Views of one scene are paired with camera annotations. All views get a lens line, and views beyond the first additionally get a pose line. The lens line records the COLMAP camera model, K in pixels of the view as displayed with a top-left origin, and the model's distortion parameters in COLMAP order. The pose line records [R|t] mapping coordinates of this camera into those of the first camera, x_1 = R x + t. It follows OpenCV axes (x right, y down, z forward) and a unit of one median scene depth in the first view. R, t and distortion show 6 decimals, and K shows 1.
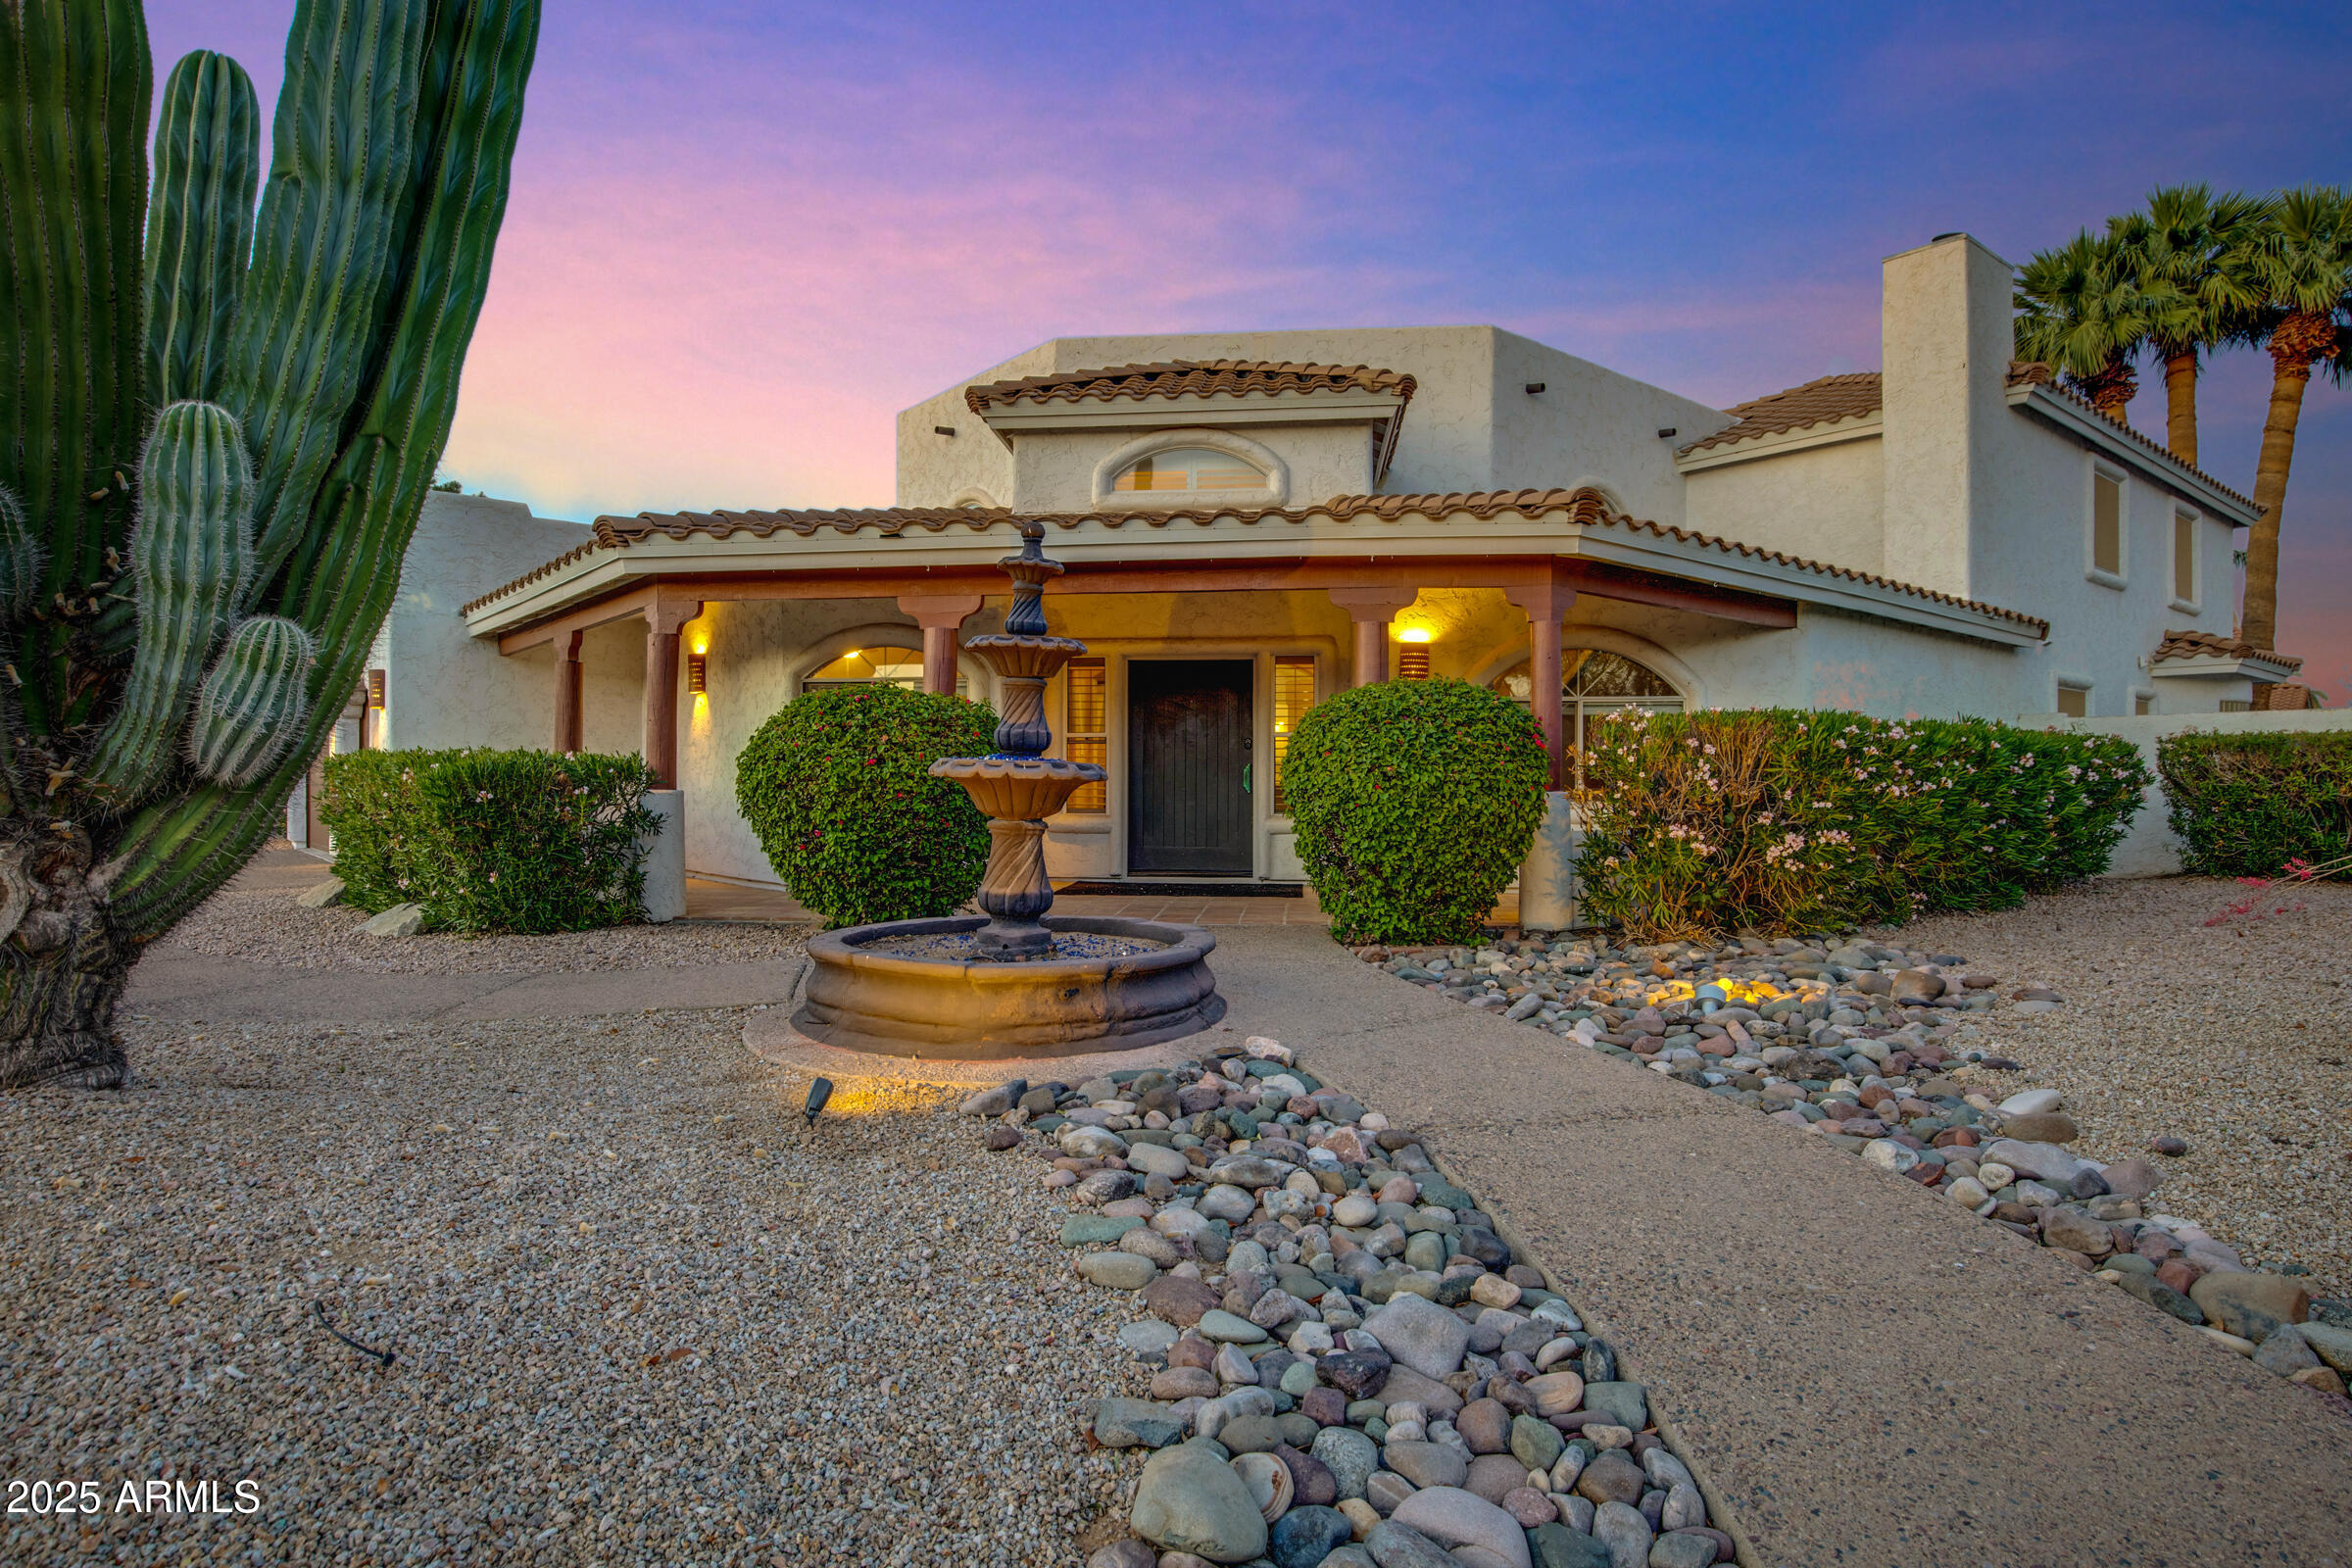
lens RADIAL K [[1338.4, 0, 1172.5], [0, 1338.4, 805.9], [0, 0, 1]] dist [-0.007190, 0.002417]
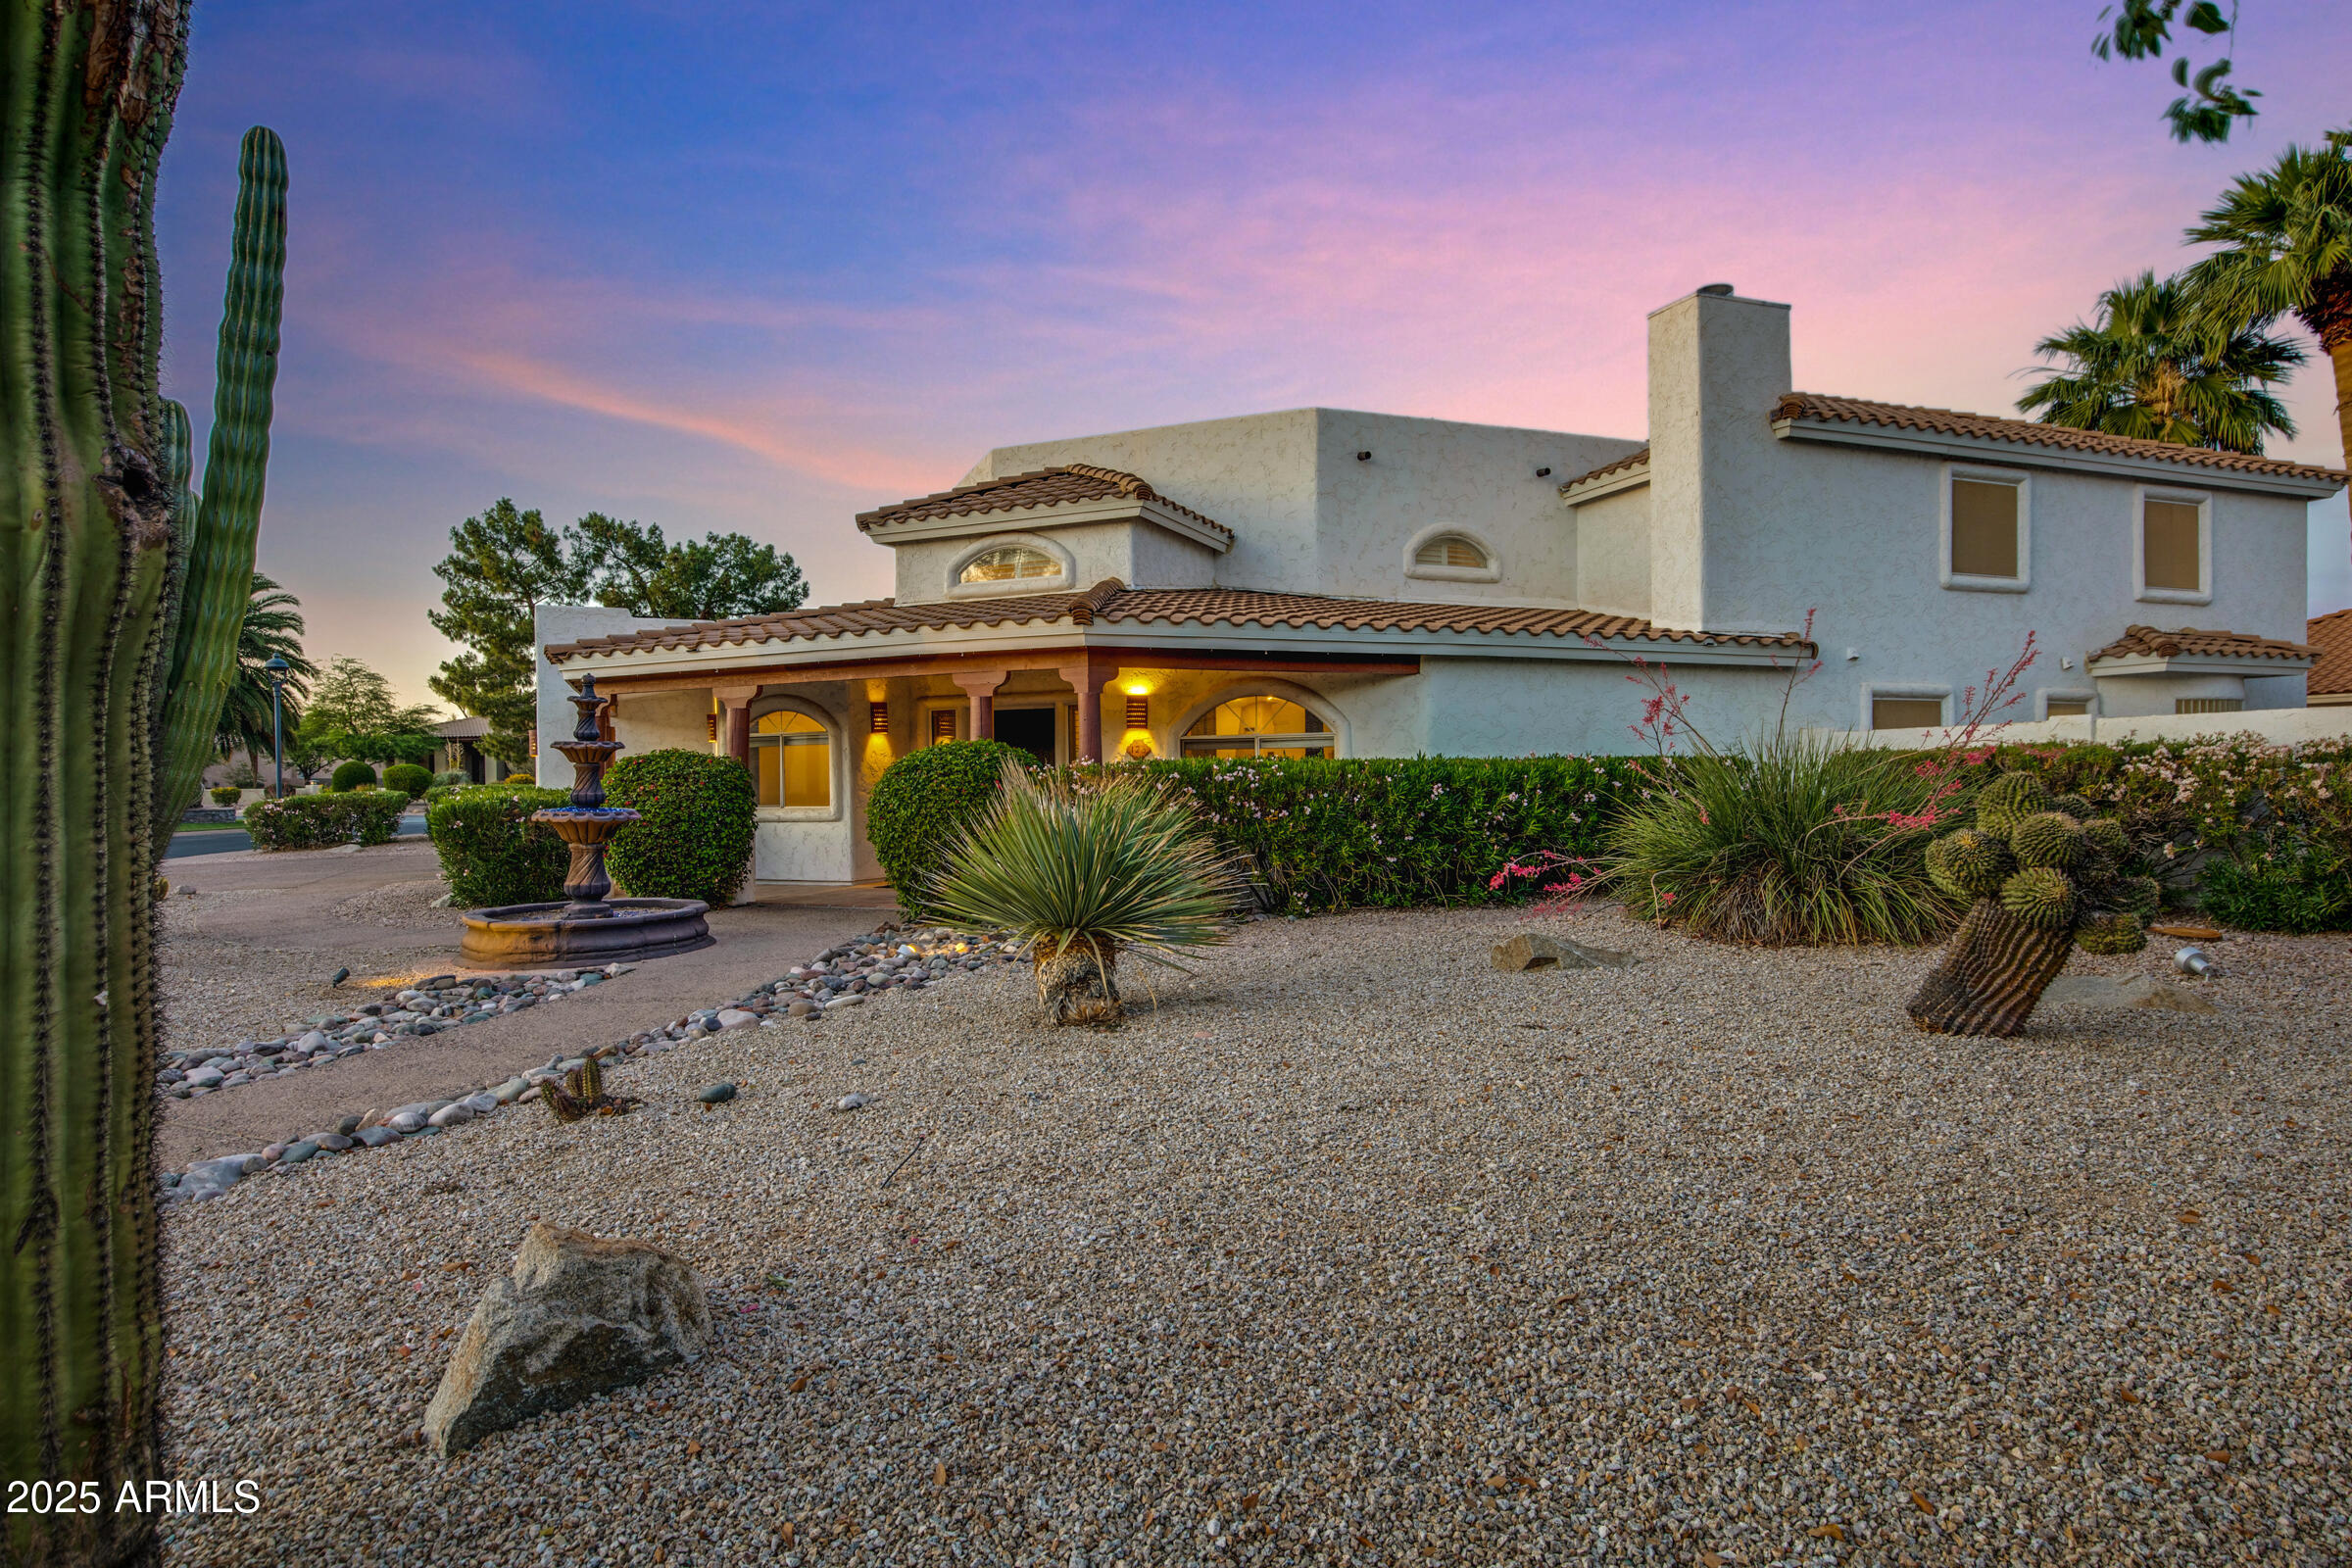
lens RADIAL K [[1409.3, 0, 1162.3], [0, 1409.3, 805.2], [0, 0, 1]] dist [-0.009432, 0.003443]
pose [[0.944891, -0.007510, -0.327300, 0.607692], [0.009168, 0.999952, 0.003523, -0.019554], [0.327258, -0.006330, 0.944914, -0.252414]]
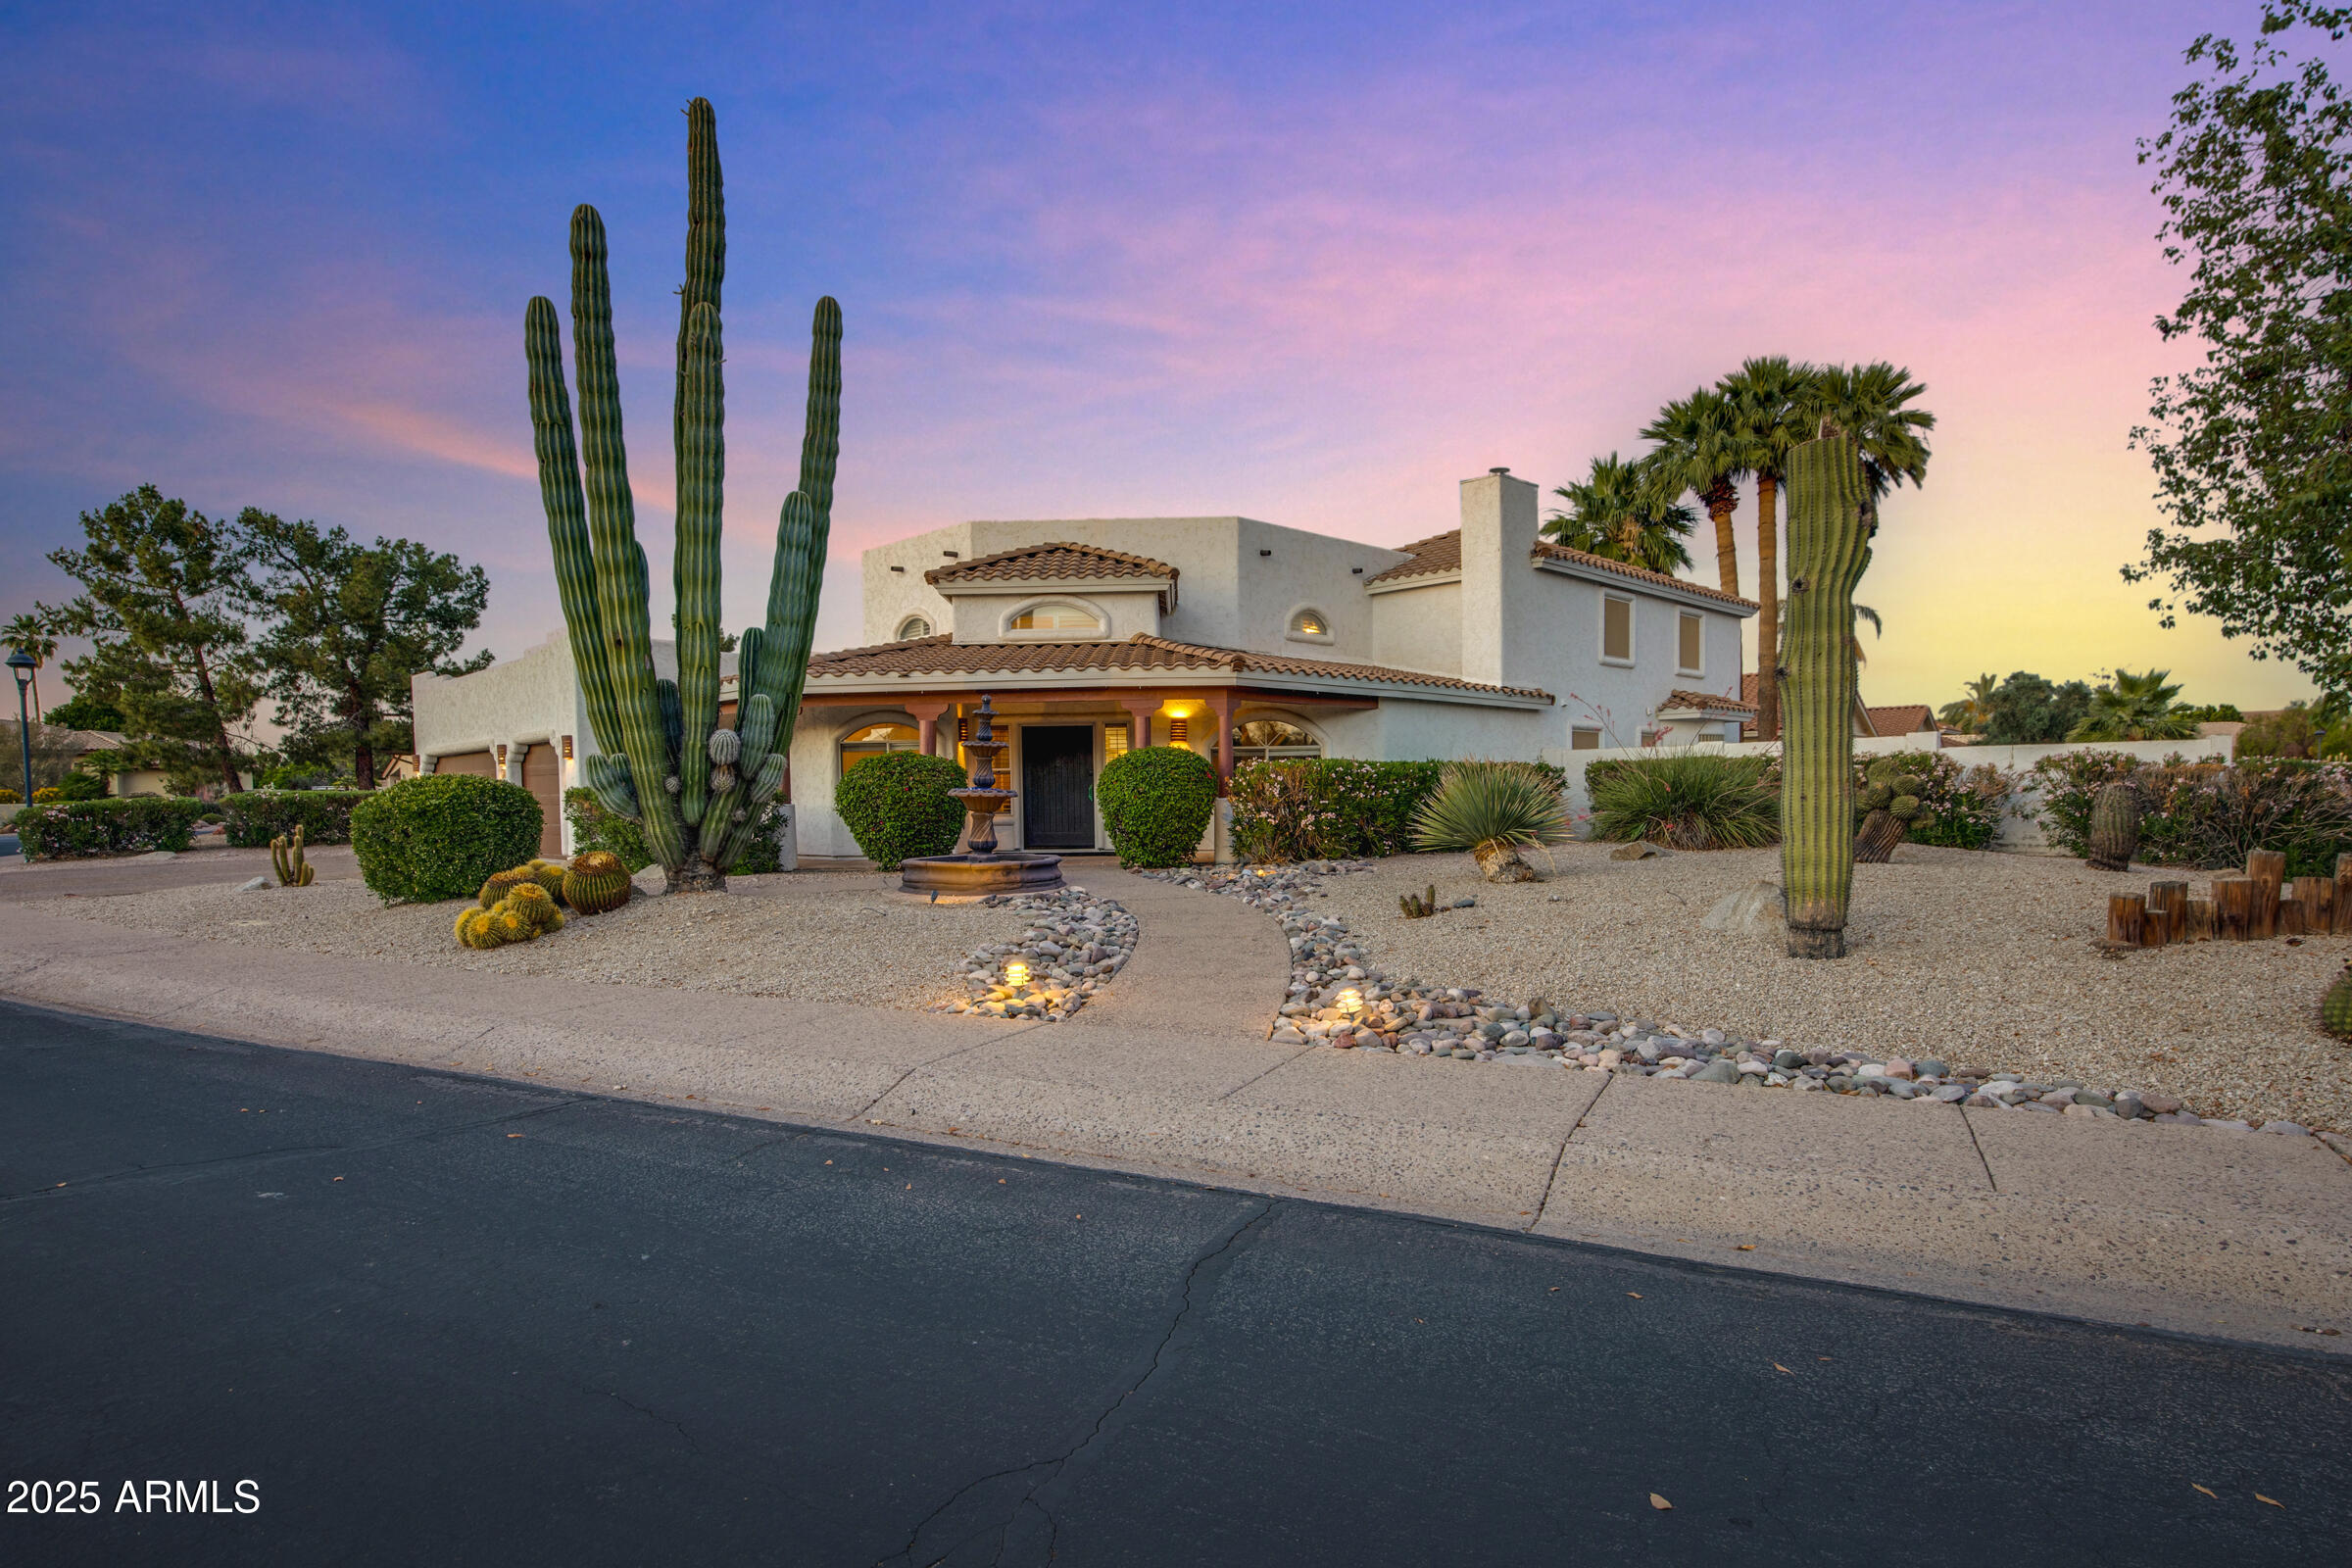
lens RADIAL K [[1338.4, 0, 1203.2], [0, 1338.4, 893.0], [0, 0, 1]] dist [-0.007190, 0.002417]
pose [[0.994464, -0.023336, 0.102451, 0.018681], [0.017230, 0.998044, 0.060091, 0.008508], [-0.103653, -0.057993, 0.992921, -0.799587]]
